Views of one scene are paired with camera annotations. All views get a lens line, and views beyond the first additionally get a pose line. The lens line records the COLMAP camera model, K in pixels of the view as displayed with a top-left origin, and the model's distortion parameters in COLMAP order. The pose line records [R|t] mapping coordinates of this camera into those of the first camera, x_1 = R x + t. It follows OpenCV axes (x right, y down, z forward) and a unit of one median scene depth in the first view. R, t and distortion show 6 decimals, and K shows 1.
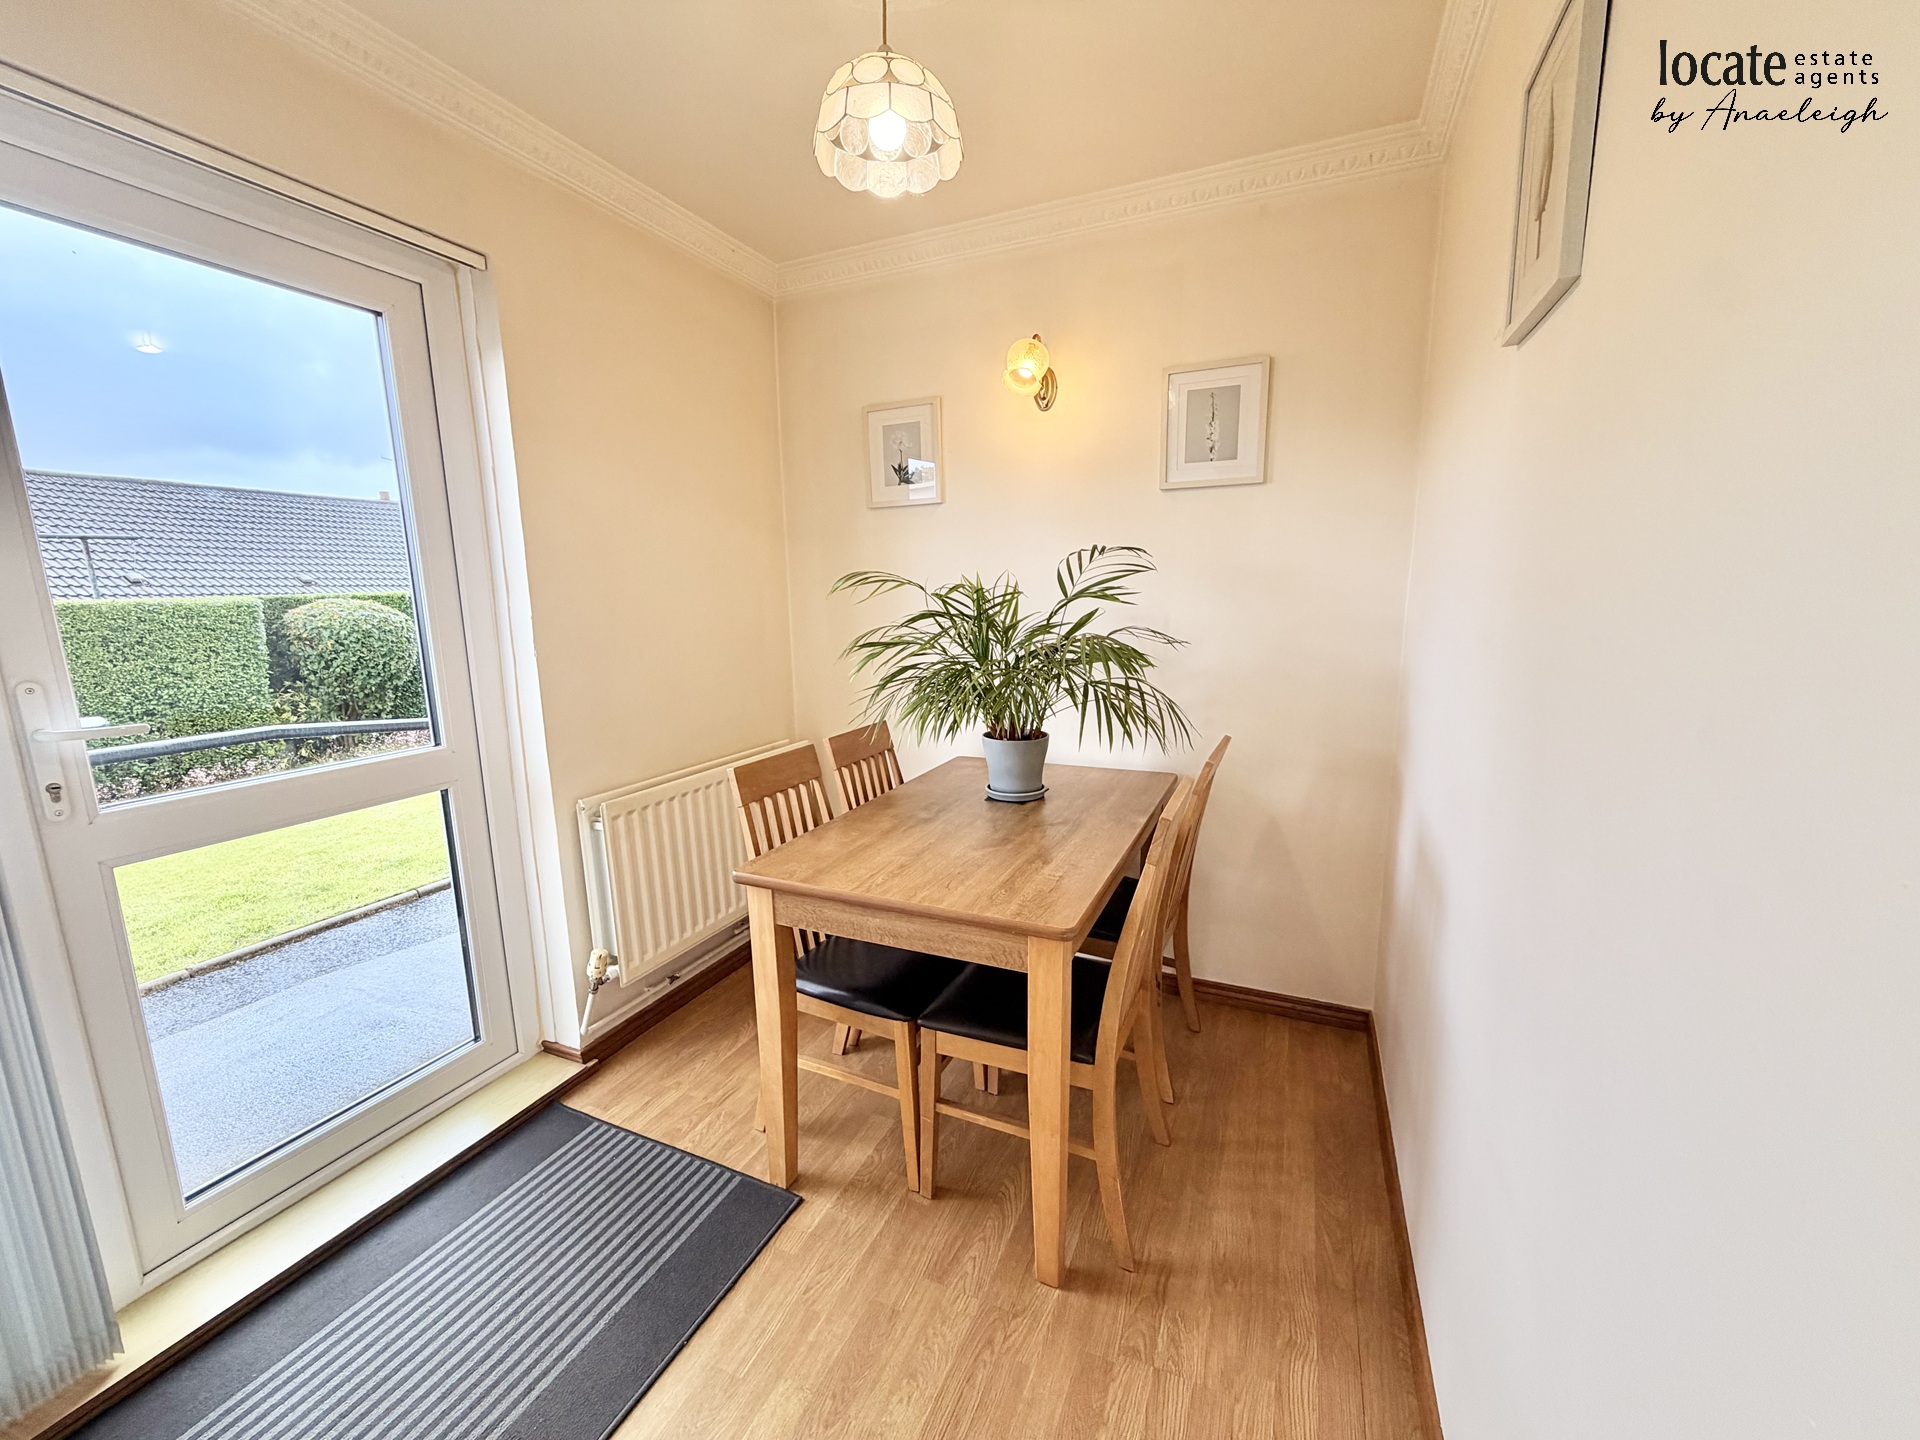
lens RADIAL K [[765.9, 0, 963.1], [0, 765.9, 723.0], [0, 0, 1]] dist [-0.001039, -0.000024]
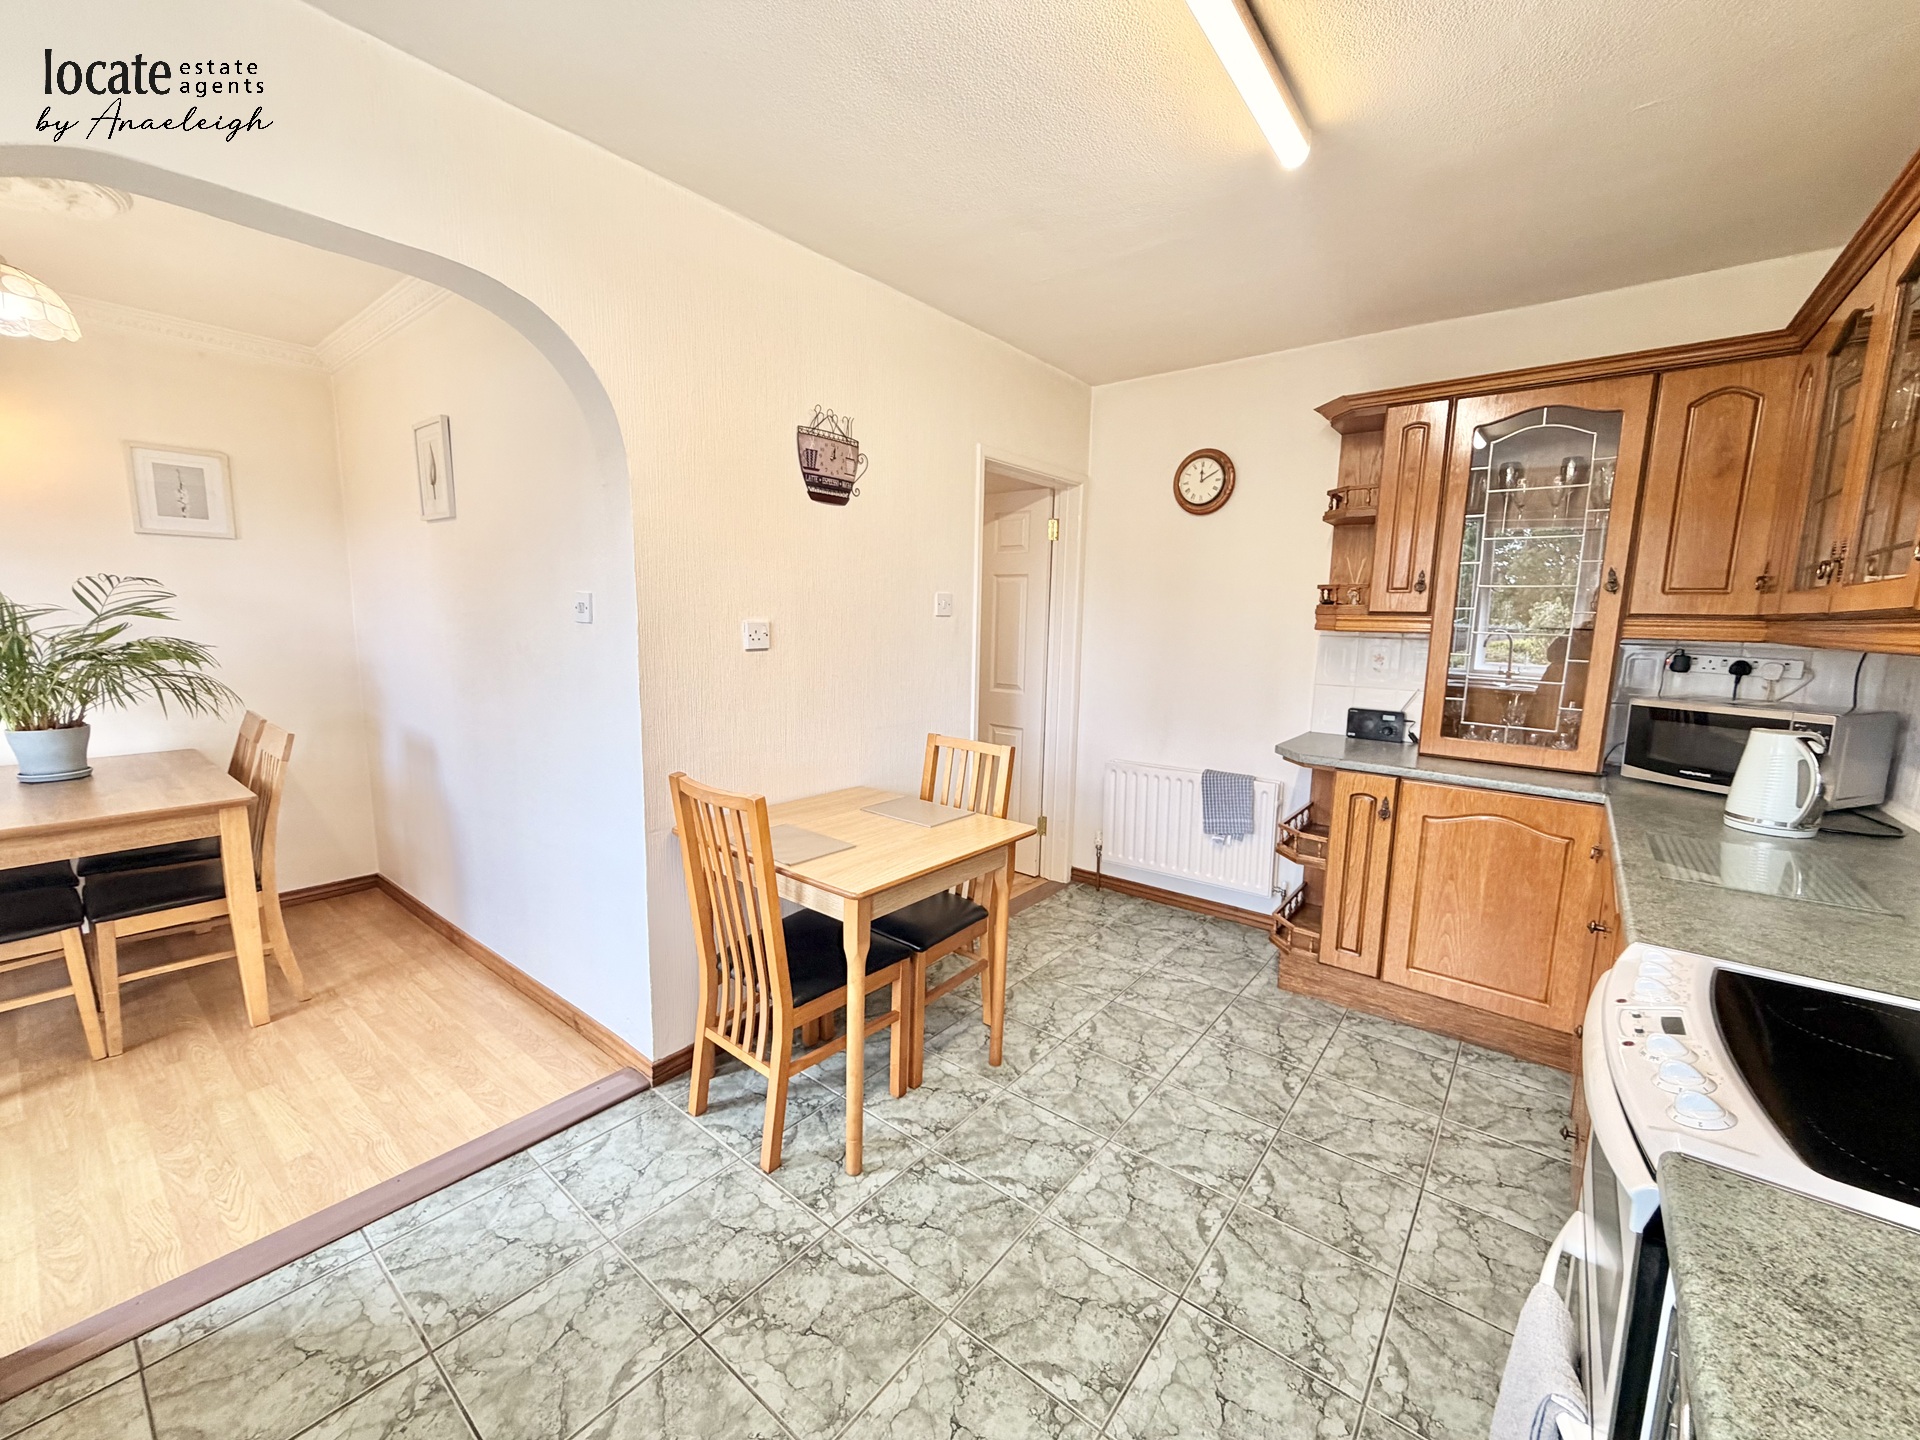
lens RADIAL K [[765.9, 0, 953.4], [0, 765.9, 722.5], [0, 0, 1]] dist [-0.001039, -0.000024]
pose [[0.257924, -0.123294, 0.958266, -0.794153], [0.149540, 0.984967, 0.086479, 0.128596], [-0.954522, 0.120994, 0.272484, -0.761263]]
